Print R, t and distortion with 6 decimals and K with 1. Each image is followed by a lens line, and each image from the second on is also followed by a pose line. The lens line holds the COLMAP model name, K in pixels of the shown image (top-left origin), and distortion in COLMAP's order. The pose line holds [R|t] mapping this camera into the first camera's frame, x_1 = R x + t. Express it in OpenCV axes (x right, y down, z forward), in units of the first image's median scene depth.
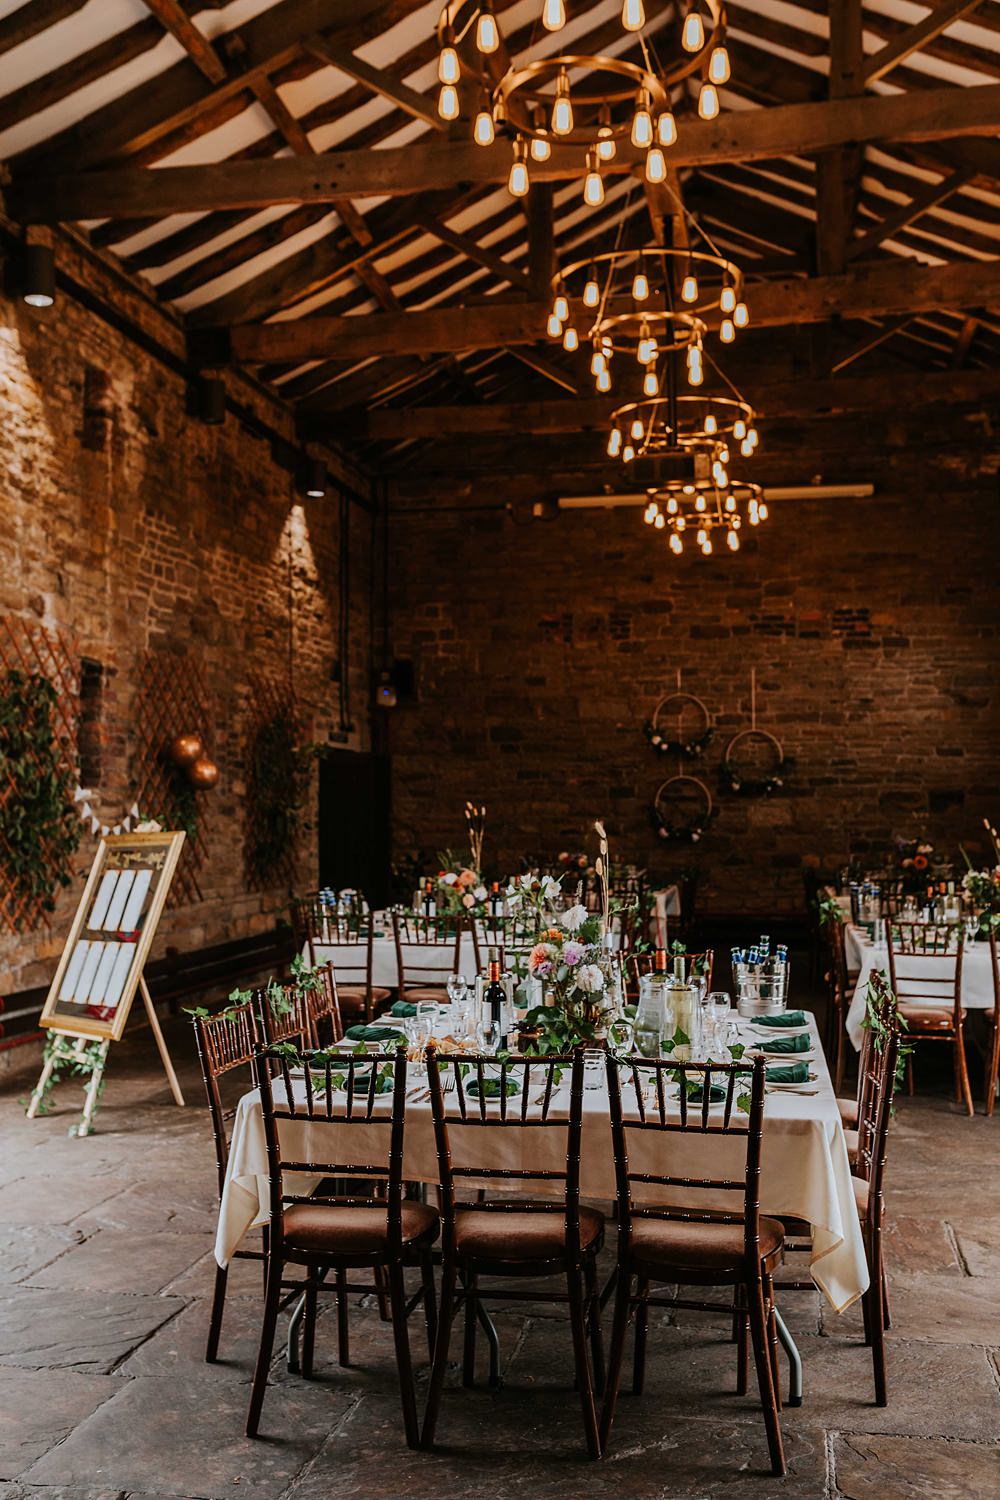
lens RADIAL K [[1520.2, 0, 500.0], [0, 1520.2, 750.0], [0, 0, 1]] dist [0.014144, 0.009165]
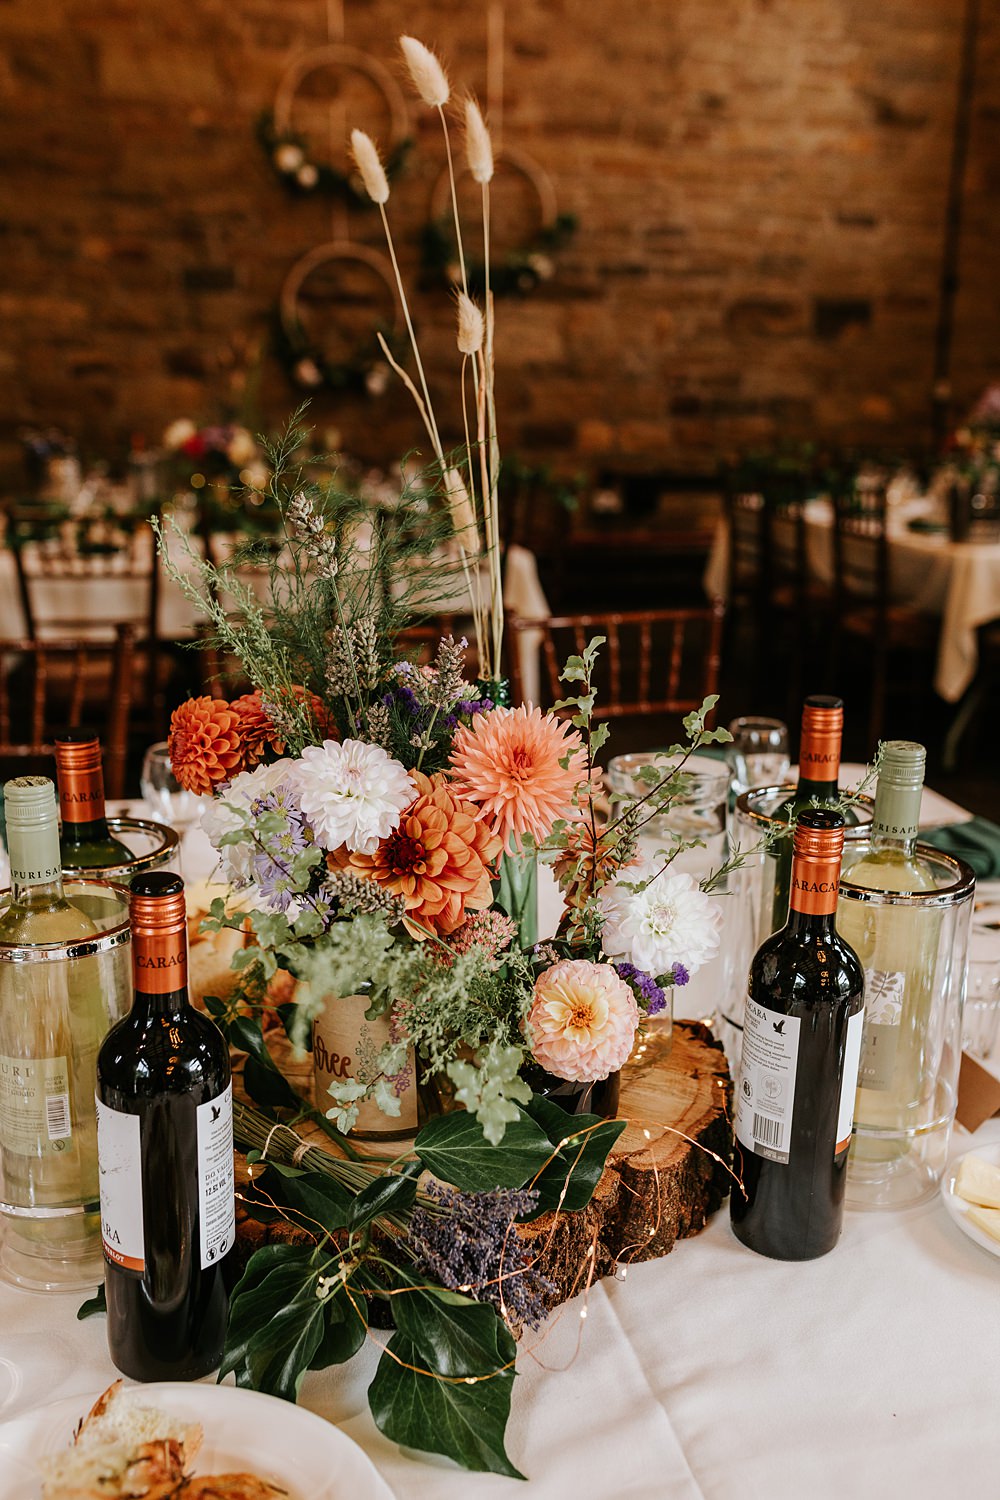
lens RADIAL K [[1520.2, 0, 500.0], [0, 1520.2, 750.0], [0, 0, 1]] dist [0.014144, 0.009165]
pose [[0.908579, -0.084451, 0.409086, -0.039051], [-0.038119, 0.958500, 0.282533, 0.031606], [-0.415969, -0.272298, 0.867654, 0.548674]]
